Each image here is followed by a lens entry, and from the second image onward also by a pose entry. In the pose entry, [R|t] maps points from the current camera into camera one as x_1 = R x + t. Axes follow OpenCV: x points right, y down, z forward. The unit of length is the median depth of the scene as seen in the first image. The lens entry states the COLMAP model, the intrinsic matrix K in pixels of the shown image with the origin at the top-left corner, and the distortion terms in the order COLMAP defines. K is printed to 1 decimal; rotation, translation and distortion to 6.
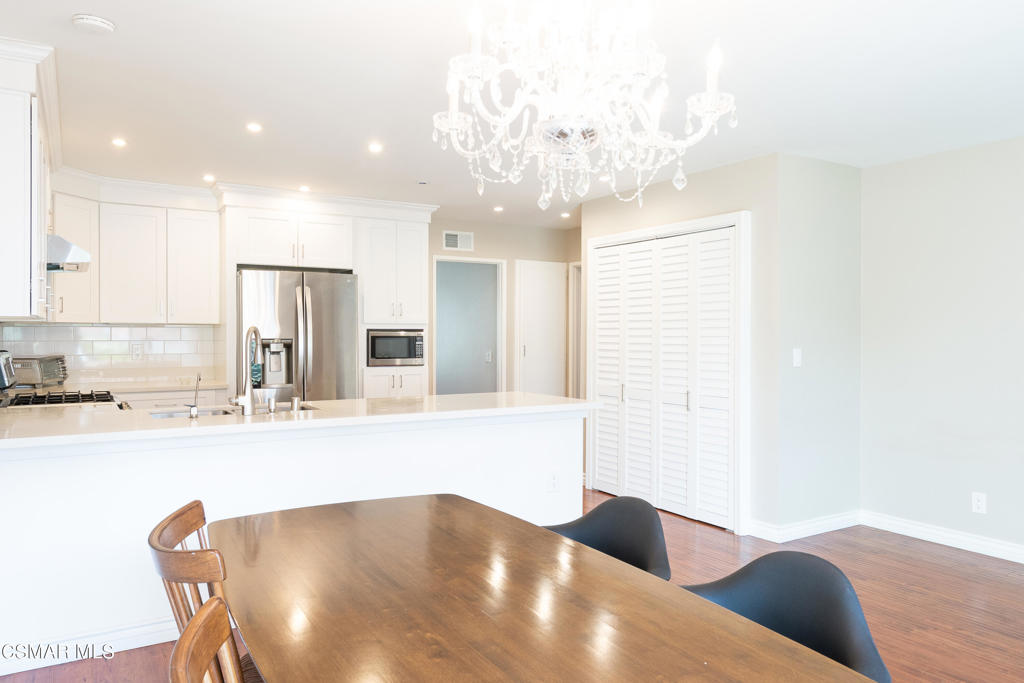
lens RADIAL K [[700.2, 0, 512.0], [0, 700.2, 341.5], [0, 0, 1]] dist [-0.003711, -0.001749]
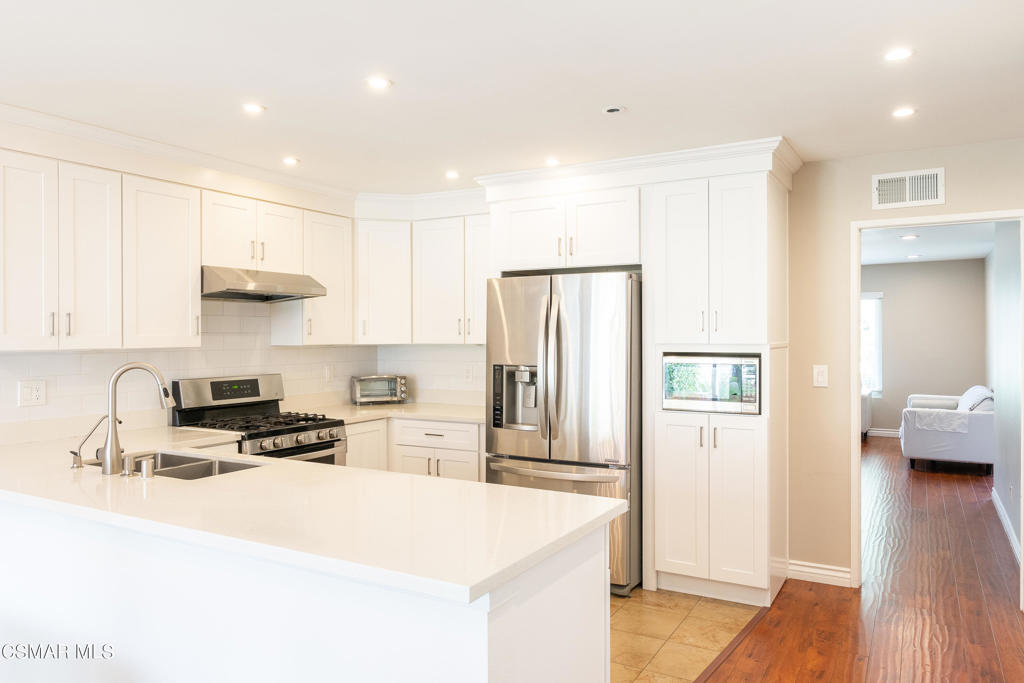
lens RADIAL K [[717.9, 0, 504.5], [0, 717.9, 324.0], [0, 0, 1]] dist [-0.001936, -0.000364]
pose [[0.473699, -0.015898, -0.880543, 0.333975], [-0.010609, 0.999662, -0.023756, -0.029948], [0.880623, 0.020595, 0.473370, 0.598990]]
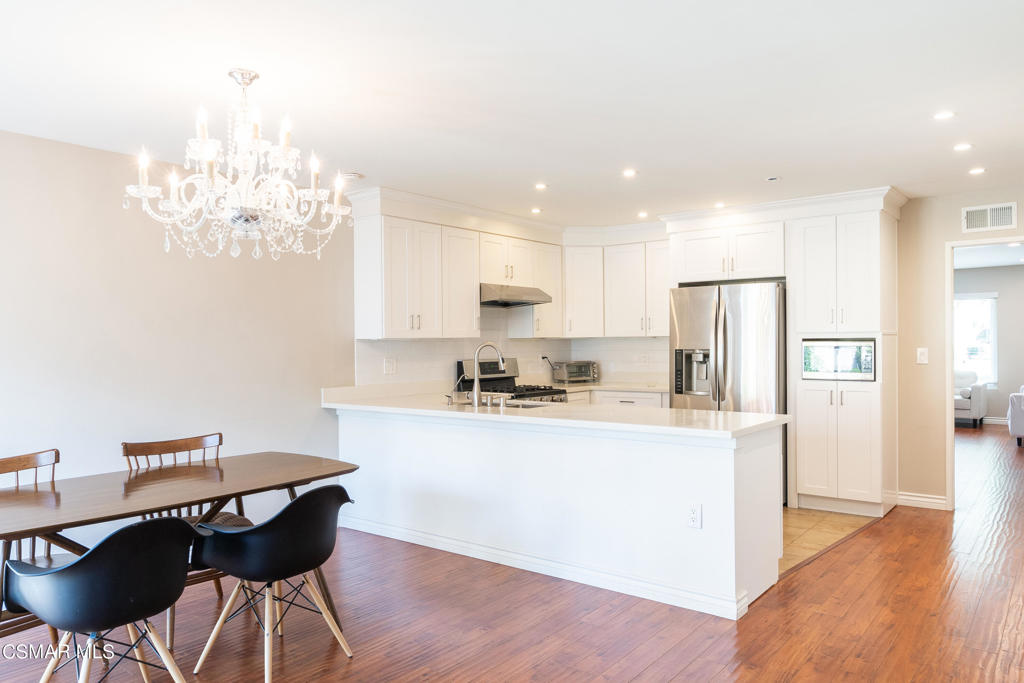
lens RADIAL K [[712.5, 0, 512.0], [0, 712.5, 341.5], [0, 0, 1]] dist [-0.002084, 0.000263]
pose [[0.348676, -0.005152, -0.937229, 0.578047], [-0.003607, 0.999970, -0.006838, -0.007860], [0.937236, 0.005765, 0.348647, 0.342145]]
